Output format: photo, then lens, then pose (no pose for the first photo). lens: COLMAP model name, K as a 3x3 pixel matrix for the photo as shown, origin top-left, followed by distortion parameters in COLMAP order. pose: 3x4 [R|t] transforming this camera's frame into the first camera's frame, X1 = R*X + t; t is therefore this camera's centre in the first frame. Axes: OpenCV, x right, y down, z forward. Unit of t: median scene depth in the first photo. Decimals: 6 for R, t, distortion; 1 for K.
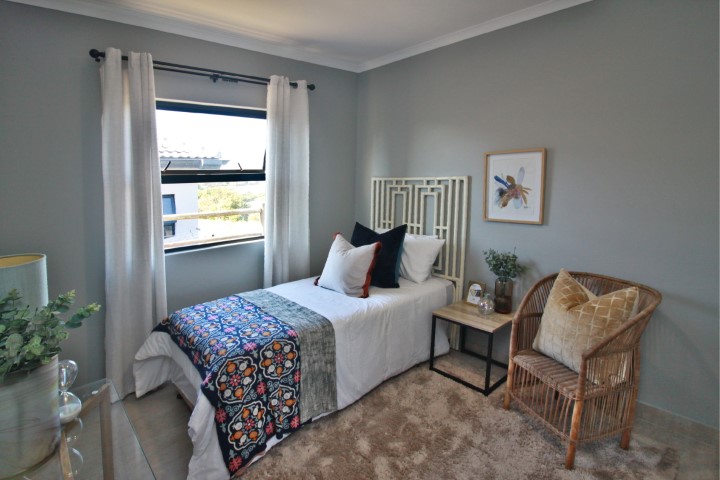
lens RADIAL K [[369.3, 0, 360.9], [0, 369.3, 237.5], [0, 0, 1]] dist [0.000663, 0.000051]
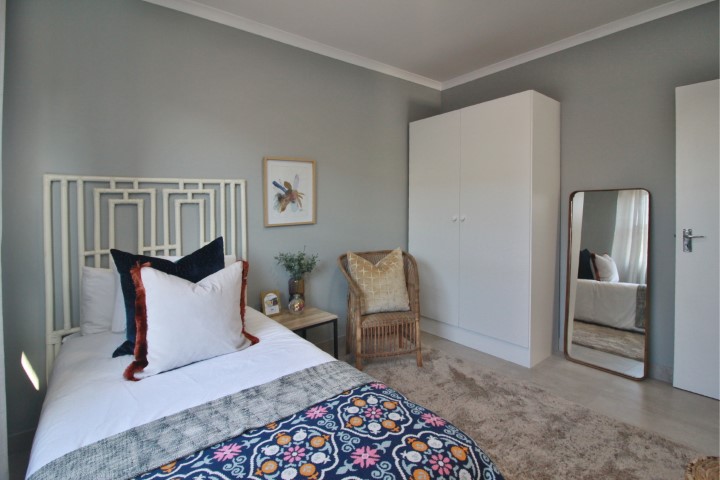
lens RADIAL K [[339.5, 0, 361.6], [0, 339.5, 243.9], [0, 0, 1]] dist [-0.003234, -0.000353]
pose [[0.066343, -0.087538, 0.993950, -0.568941], [0.188035, 0.979393, 0.073705, -0.020677], [-0.979919, 0.182008, 0.081436, 0.720676]]
